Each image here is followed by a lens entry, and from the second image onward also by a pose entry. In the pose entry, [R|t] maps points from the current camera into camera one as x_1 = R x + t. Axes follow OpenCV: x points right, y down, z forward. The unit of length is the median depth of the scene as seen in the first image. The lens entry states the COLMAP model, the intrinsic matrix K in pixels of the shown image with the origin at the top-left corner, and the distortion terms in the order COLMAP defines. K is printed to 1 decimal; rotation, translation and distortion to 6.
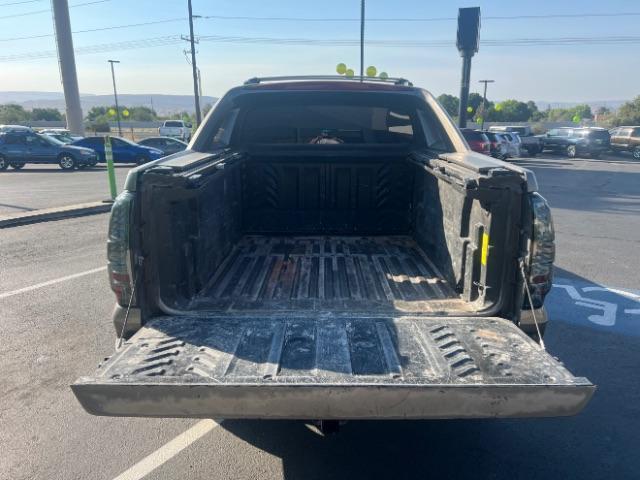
lens RADIAL K [[484.6, 0, 325.5], [0, 484.6, 245.3], [0, 0, 1]] dist [0.052693, -0.057536]
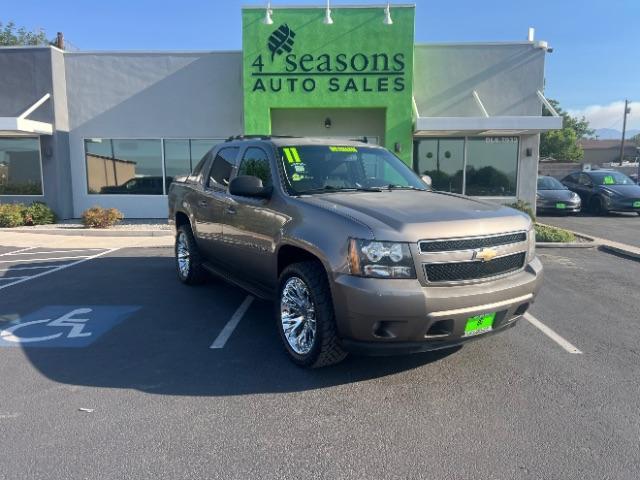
lens RADIAL K [[484.6, 0, 321.3], [0, 484.6, 240.4], [0, 0, 1]] dist [0.052693, -0.057536]
pose [[-0.852243, 0.064491, -0.519155, 0.104707], [-0.137419, 0.929927, 0.341103, -0.086580], [0.504775, 0.362045, -0.783662, 0.353306]]
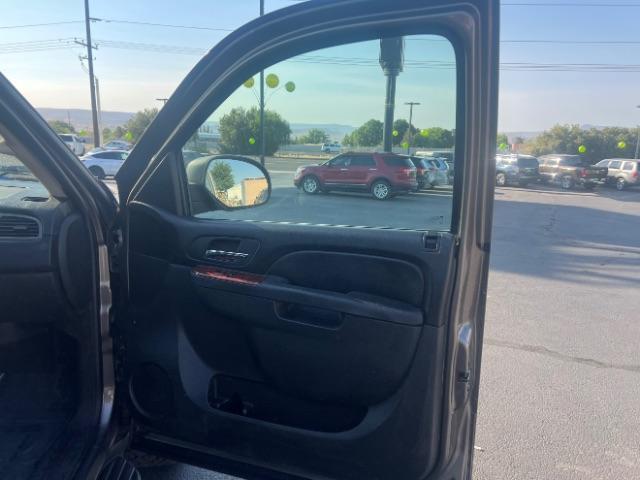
lens RADIAL K [[484.6, 0, 322.3], [0, 484.6, 243.6], [0, 0, 1]] dist [0.052693, -0.057536]
pose [[0.991546, 0.002206, 0.129740, 0.043232], [0.003813, 0.998928, -0.046130, -0.027877], [-0.129703, 0.046235, 0.990474, 0.124280]]
